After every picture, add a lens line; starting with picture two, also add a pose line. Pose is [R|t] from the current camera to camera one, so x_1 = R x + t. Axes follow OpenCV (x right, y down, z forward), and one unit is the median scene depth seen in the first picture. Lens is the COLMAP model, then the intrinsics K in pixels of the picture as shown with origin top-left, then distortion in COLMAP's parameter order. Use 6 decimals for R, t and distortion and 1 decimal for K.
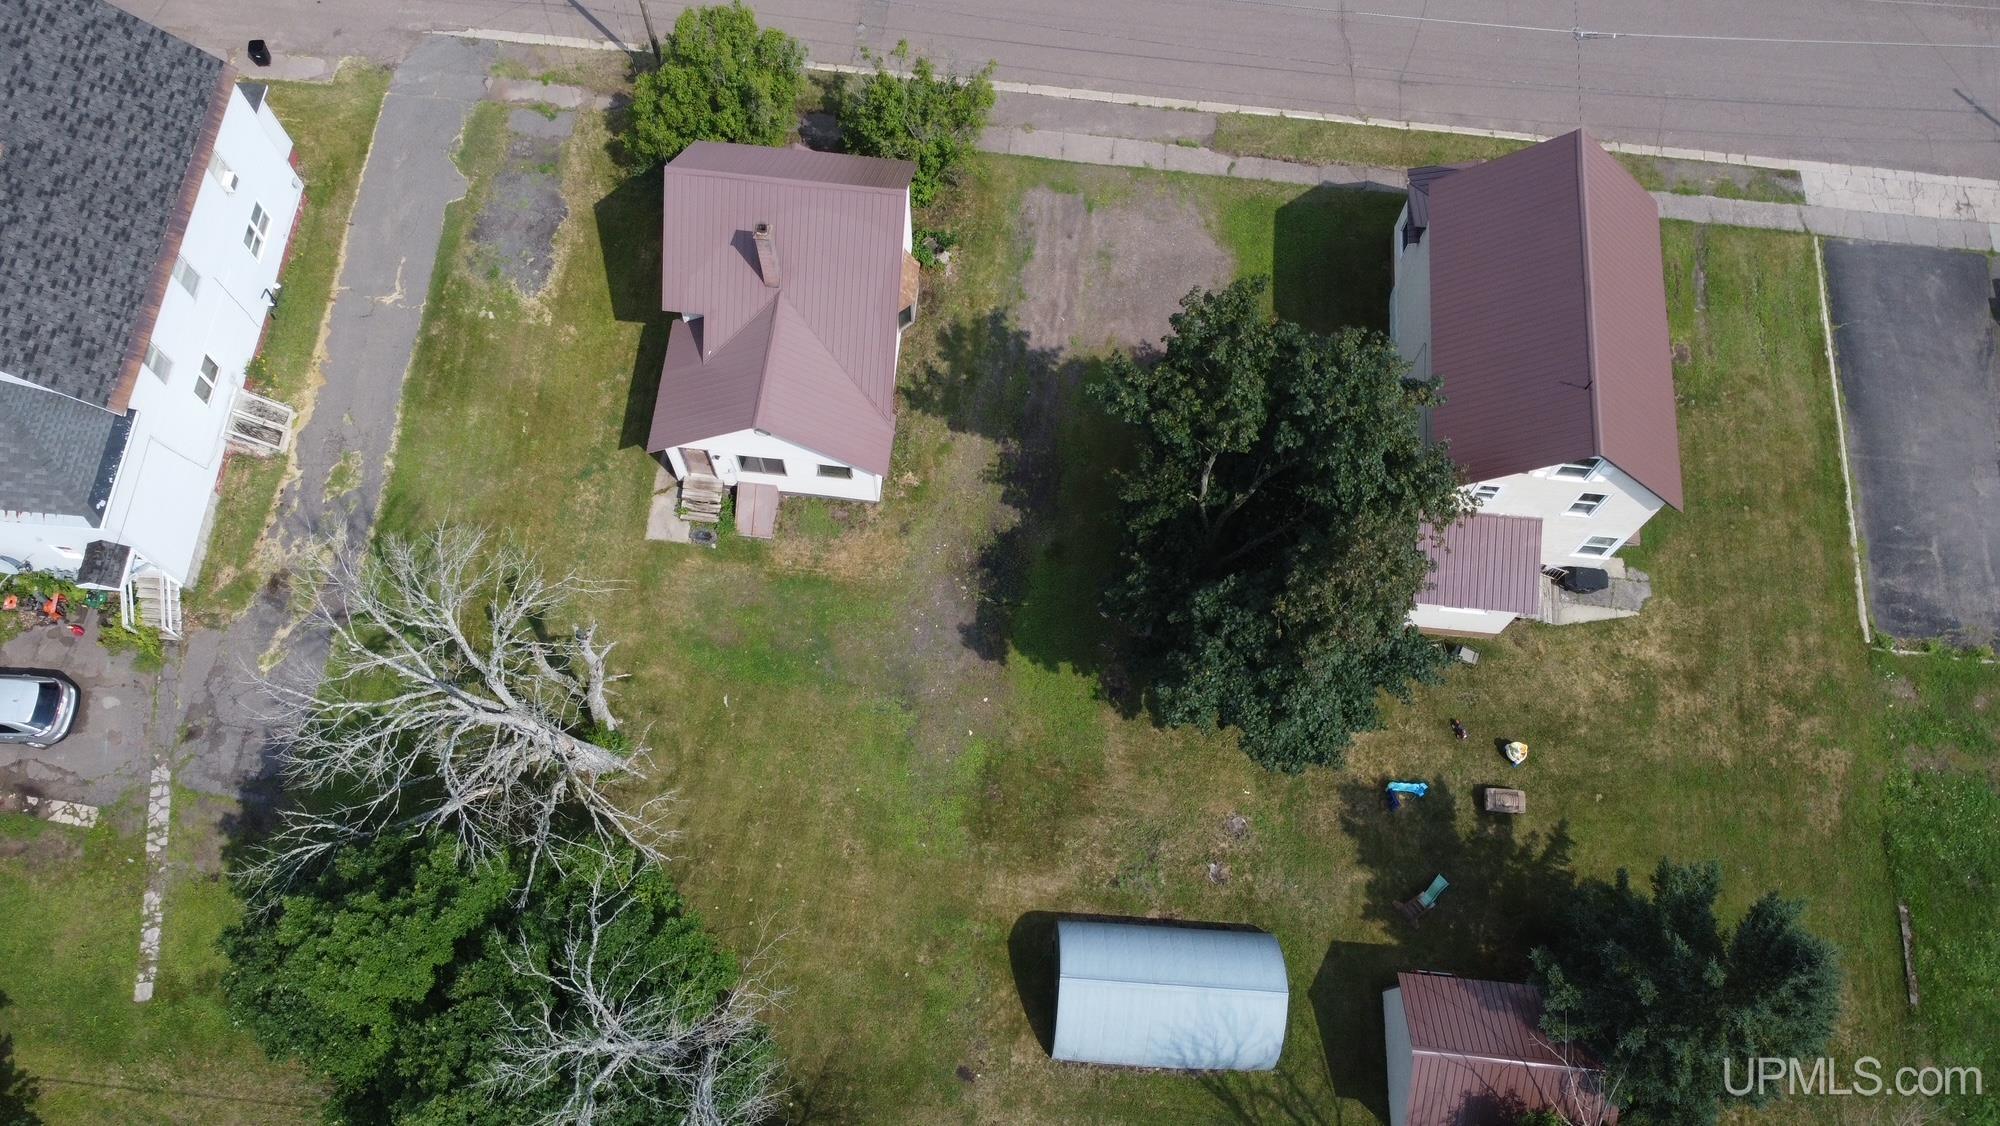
lens RADIAL K [[1467.9, 0, 1007.8], [0, 1467.9, 561.1], [0, 0, 1]] dist [-0.003240, -0.004554]
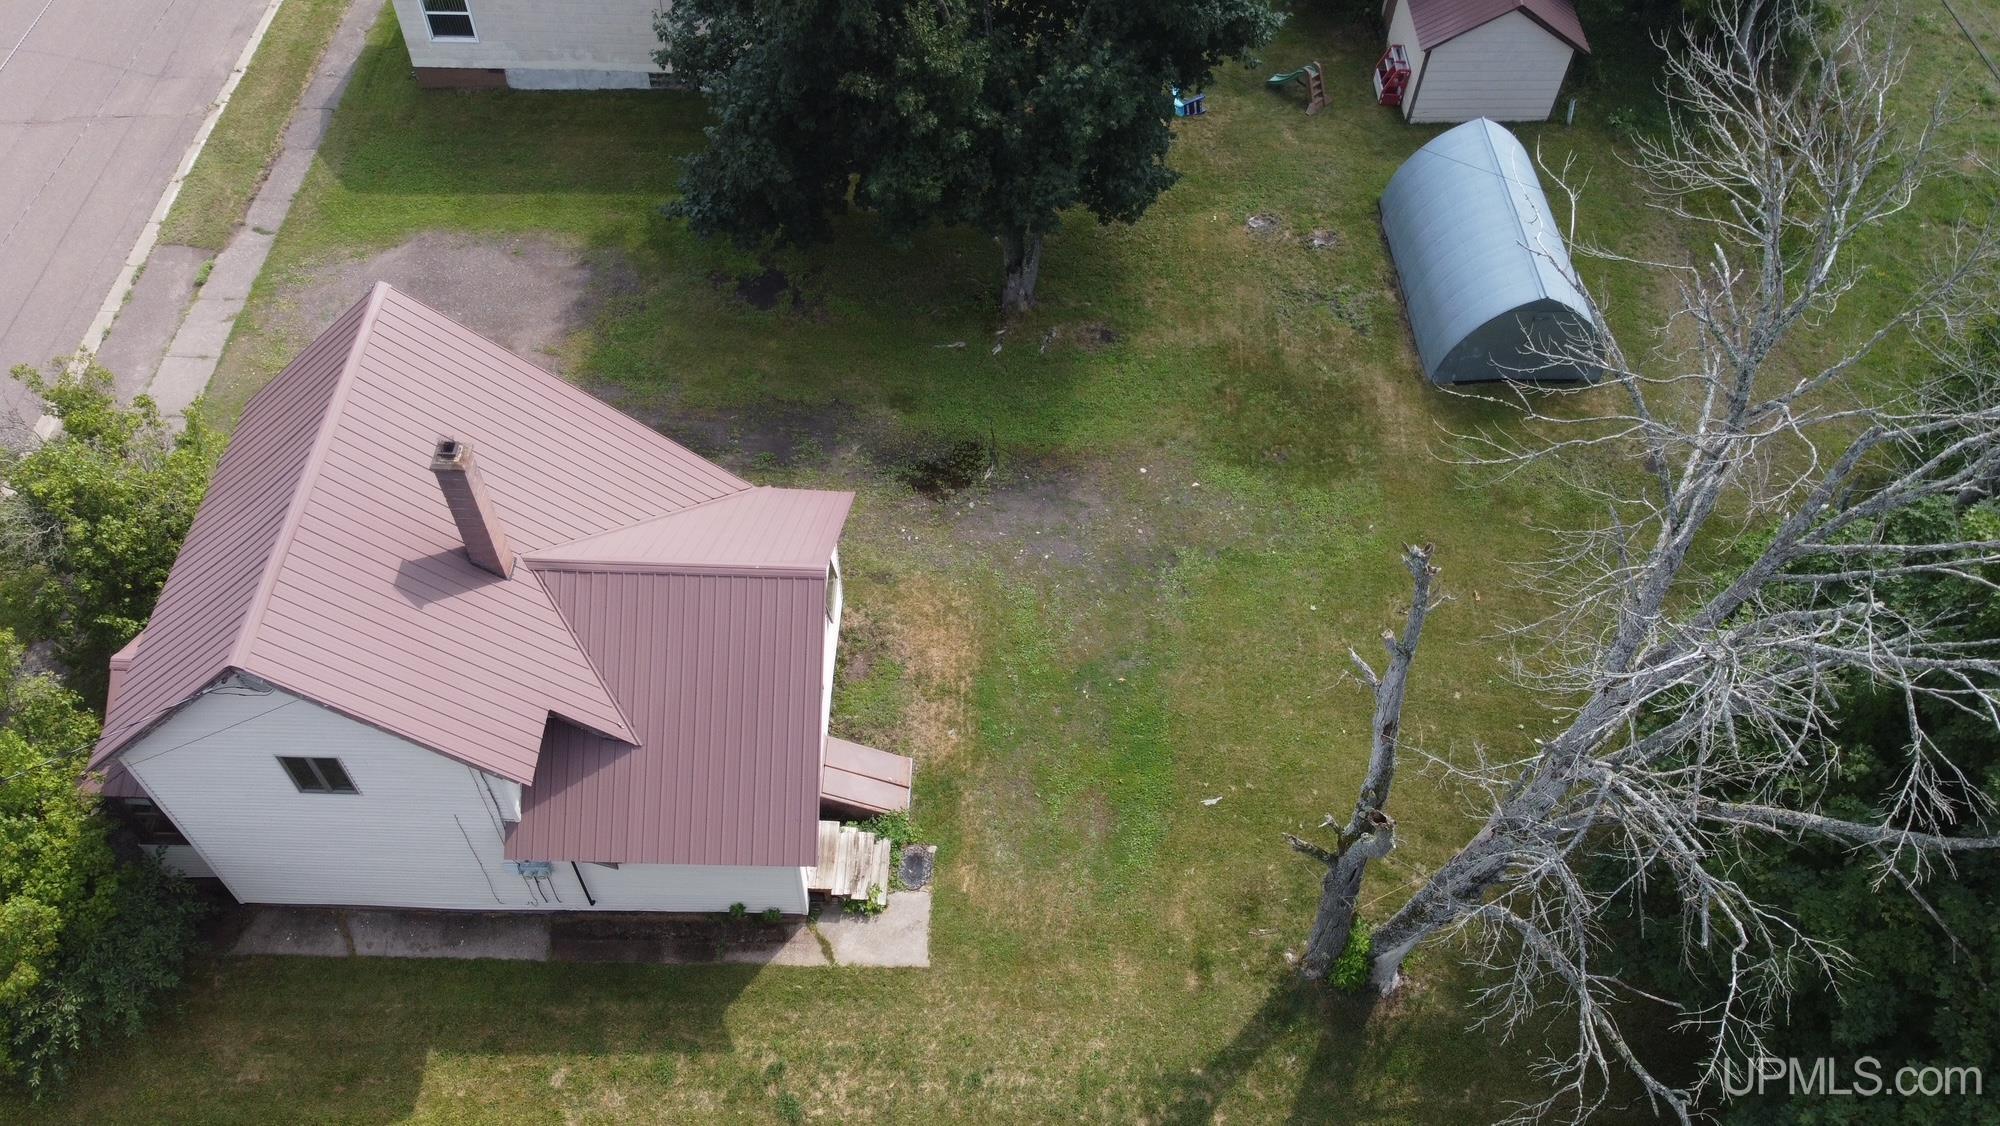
lens RADIAL K [[1507.8, 0, 1002.5], [0, 1507.8, 558.1], [0, 0, 1]] dist [0.004817, -0.050784]
pose [[-0.078177, -0.810439, 0.580583, -0.439353], [0.915092, 0.172753, 0.364366, -0.209108], [-0.395594, 0.559772, 0.728121, 0.519875]]
